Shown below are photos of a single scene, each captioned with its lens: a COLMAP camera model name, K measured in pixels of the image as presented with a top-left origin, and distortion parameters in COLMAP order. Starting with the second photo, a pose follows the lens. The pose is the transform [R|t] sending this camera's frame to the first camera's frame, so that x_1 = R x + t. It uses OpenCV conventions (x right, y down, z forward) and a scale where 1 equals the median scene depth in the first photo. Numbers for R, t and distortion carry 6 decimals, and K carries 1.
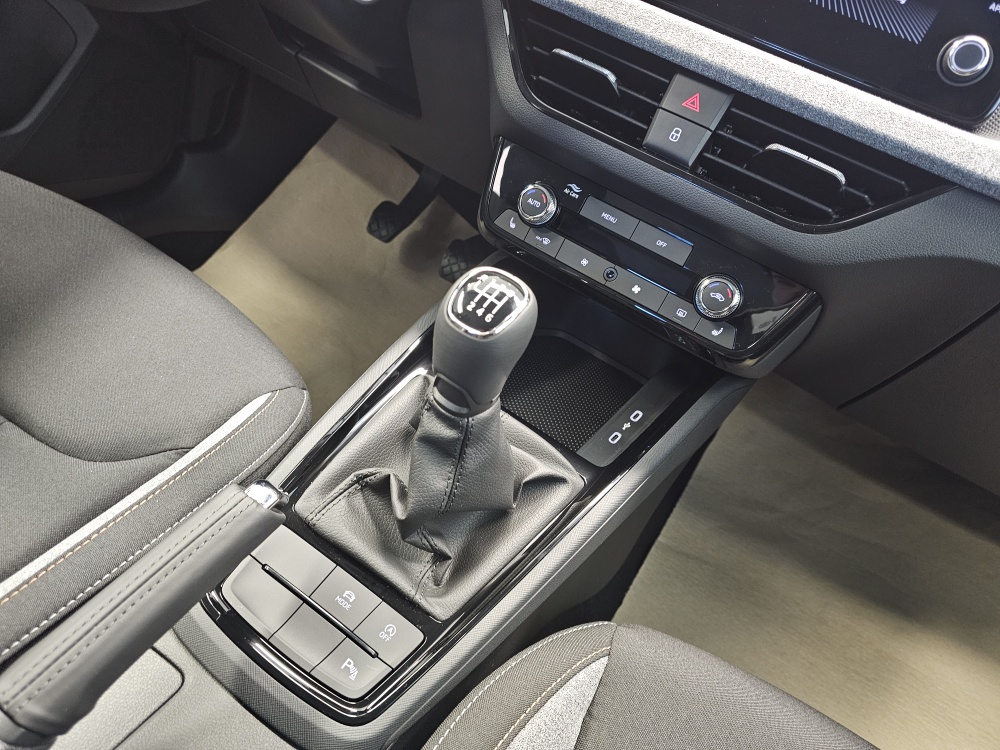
lens RADIAL K [[686.8, 0, 503.3], [0, 686.8, 375.2], [0, 0, 1]] dist [0.057649, -0.078641]
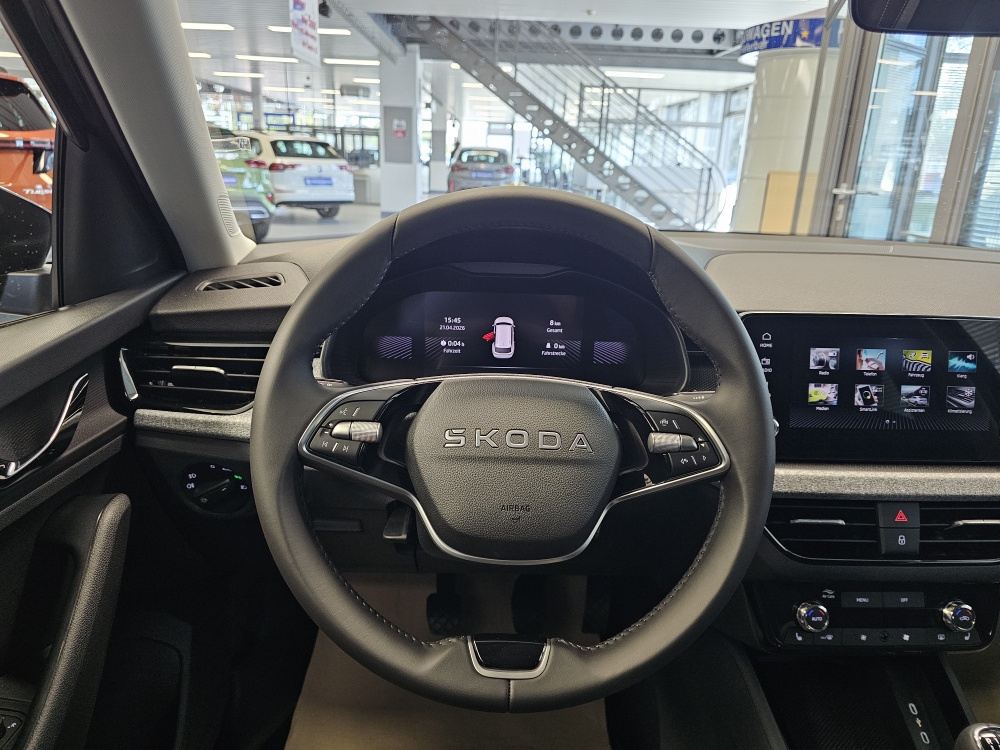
lens RADIAL K [[686.8, 0, 503.3], [0, 686.8, 375.2], [0, 0, 1]] dist [0.057649, -0.078641]
pose [[0.815518, -0.407999, 0.410448, -0.828007], [0.486254, 0.867647, -0.103666, -0.839339], [-0.313828, 0.284123, 0.905972, -0.146545]]
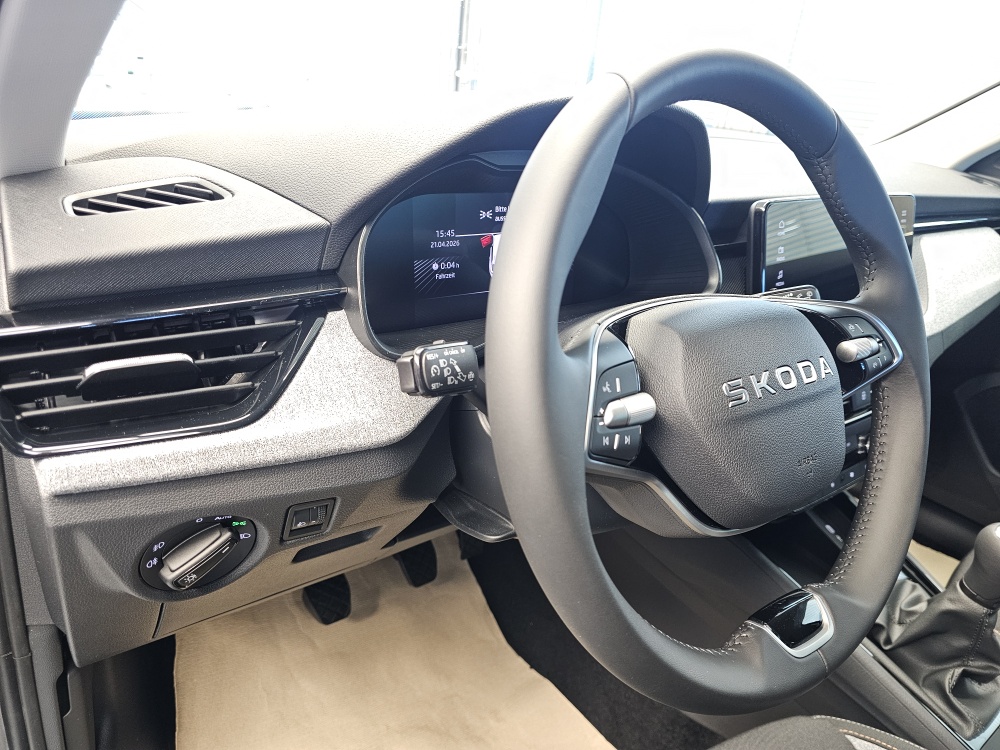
lens RADIAL K [[686.8, 0, 503.3], [0, 686.8, 375.2], [0, 0, 1]] dist [0.057649, -0.078641]
pose [[0.389620, -0.596165, 0.701986, -1.147272], [0.549858, 0.762040, 0.341981, -1.331751], [-0.738819, 0.252750, 0.624711, 0.544265]]
